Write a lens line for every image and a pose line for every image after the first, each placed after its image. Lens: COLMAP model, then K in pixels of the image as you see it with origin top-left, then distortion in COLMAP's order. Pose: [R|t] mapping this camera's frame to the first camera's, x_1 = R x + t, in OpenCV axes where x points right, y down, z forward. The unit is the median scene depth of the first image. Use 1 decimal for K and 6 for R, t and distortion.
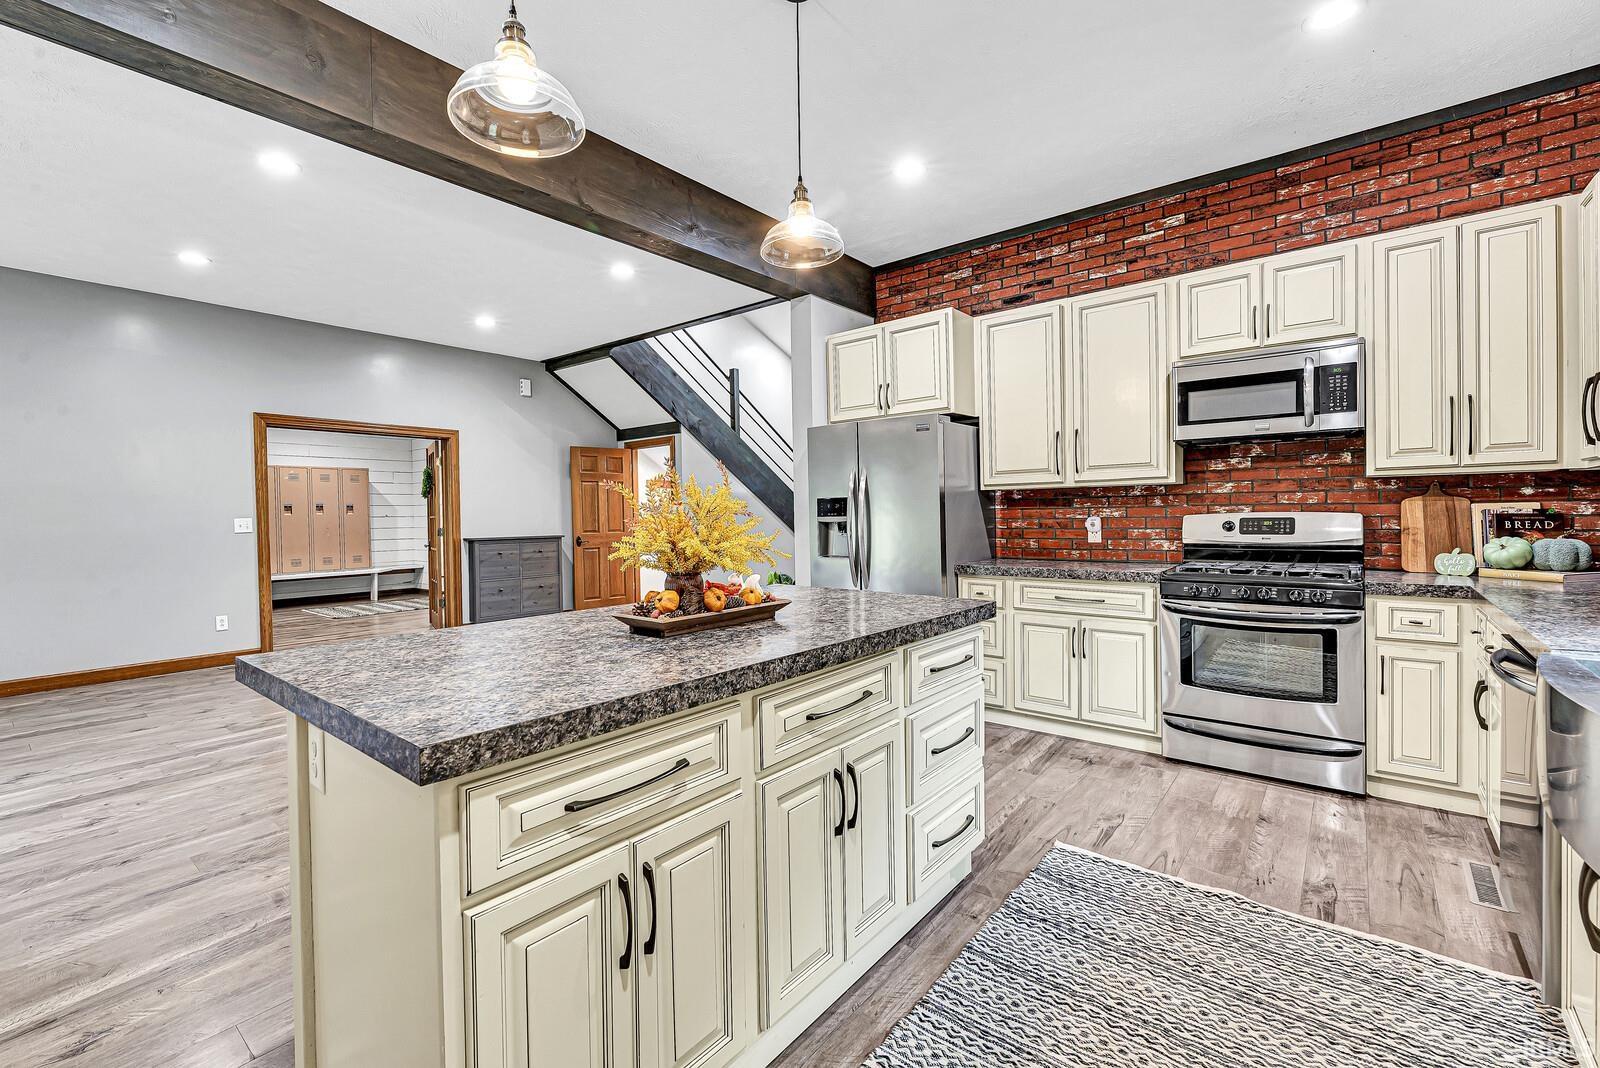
lens RADIAL K [[685.4, 0, 791.9], [0, 685.4, 522.3], [0, 0, 1]] dist [0.001750, 0.000301]
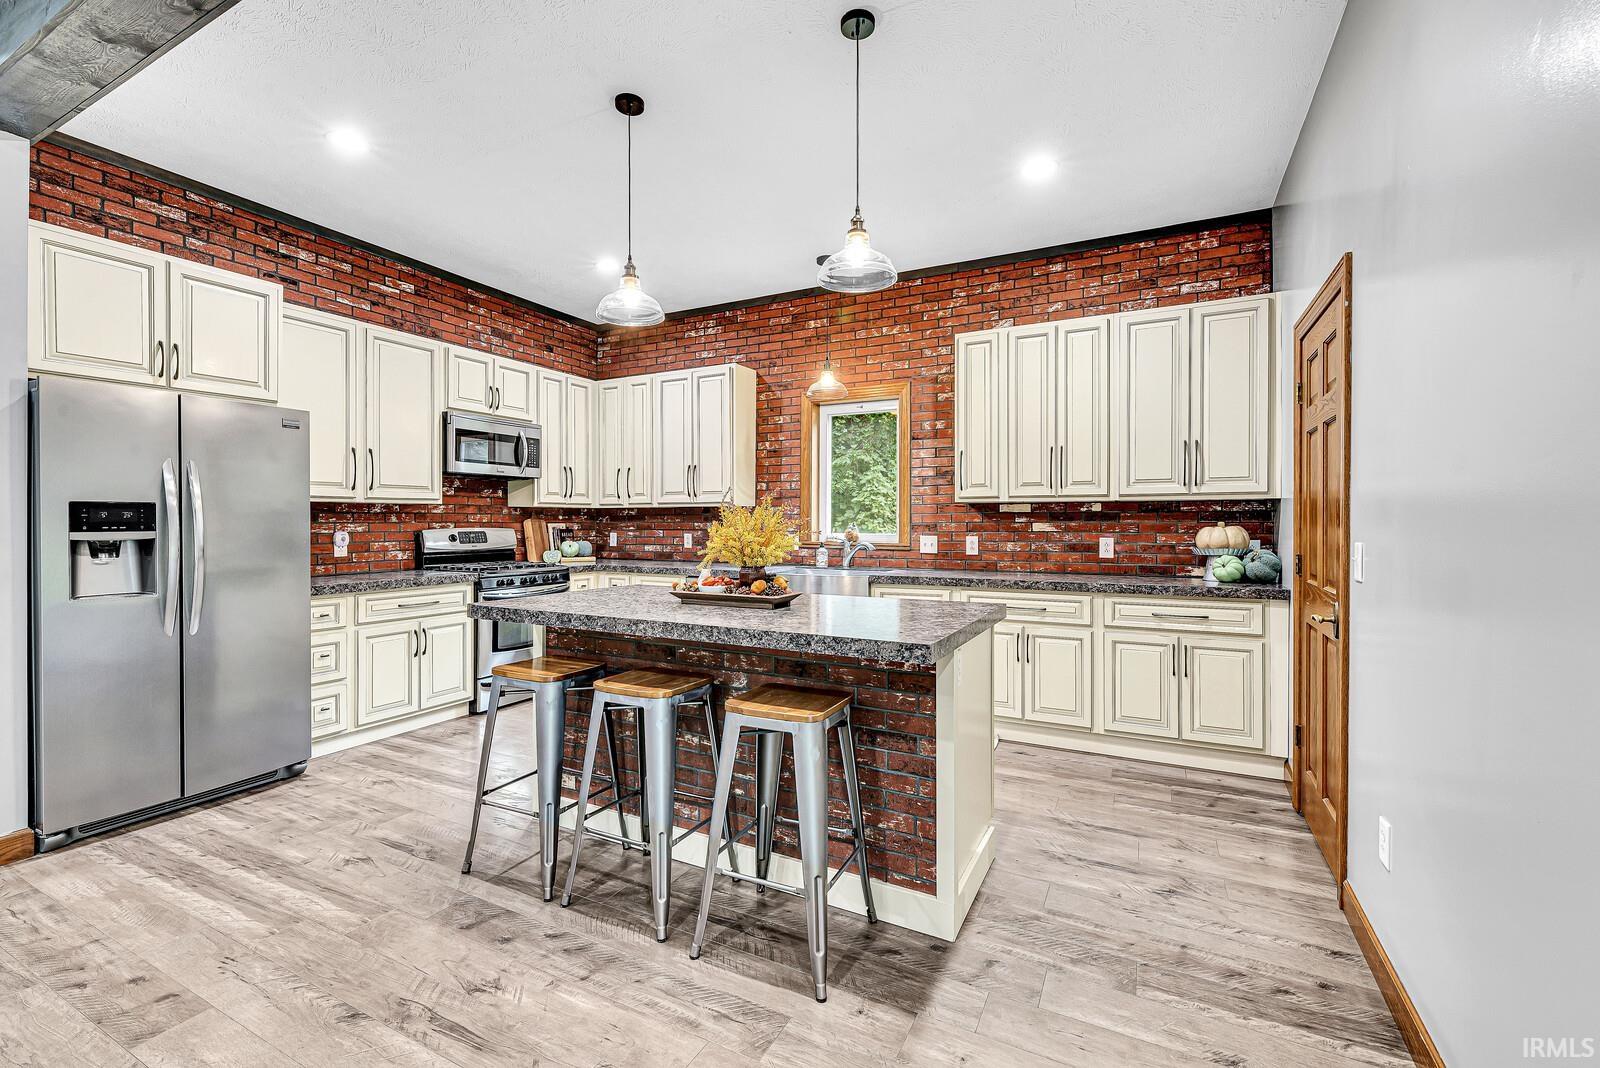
lens RADIAL K [[685.4, 0, 791.9], [0, 685.4, 522.3], [0, 0, 1]] dist [0.001750, 0.000301]
pose [[-0.201895, 0.013215, 0.979318, -0.762928], [0.015449, 0.999828, -0.010306, -0.001079], [-0.979285, 0.013048, -0.202065, 0.585095]]
